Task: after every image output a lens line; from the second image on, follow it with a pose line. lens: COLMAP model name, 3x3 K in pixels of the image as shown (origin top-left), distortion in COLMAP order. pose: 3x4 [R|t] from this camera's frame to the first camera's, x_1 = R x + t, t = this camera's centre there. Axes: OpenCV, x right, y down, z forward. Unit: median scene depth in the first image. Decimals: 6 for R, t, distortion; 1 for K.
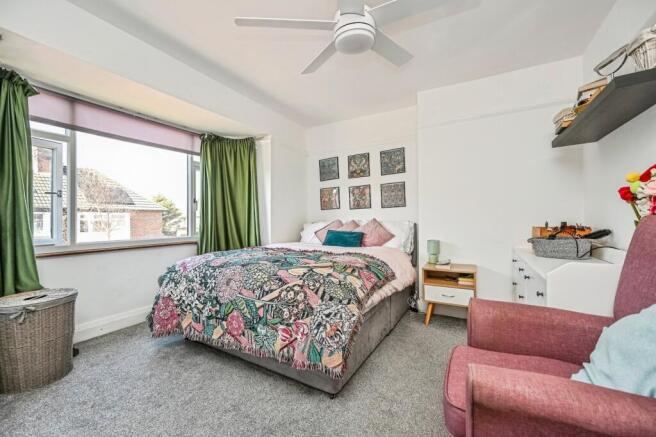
lens RADIAL K [[259.4, 0, 328.2], [0, 259.4, 213.1], [0, 0, 1]] dist [-0.001012, 0.000001]
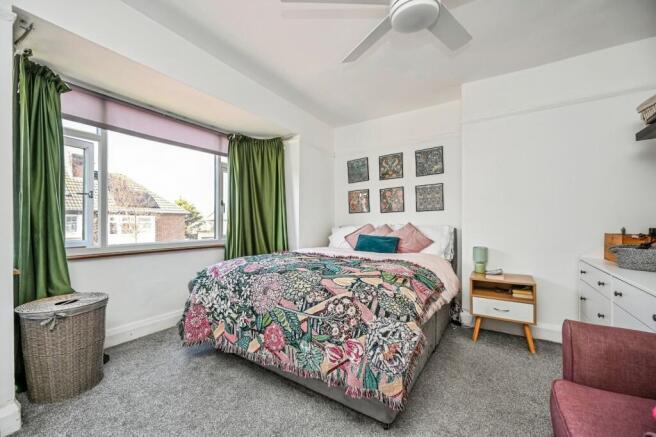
lens RADIAL K [[258.1, 0, 328.0], [0, 258.1, 218.5], [0, 0, 1]] dist [-0.000050, -0.000110]
pose [[0.998083, 0.006753, -0.061520, -0.094024], [-0.006513, 0.999970, 0.004100, 0.006153], [0.061546, -0.003692, 0.998097, 0.092818]]
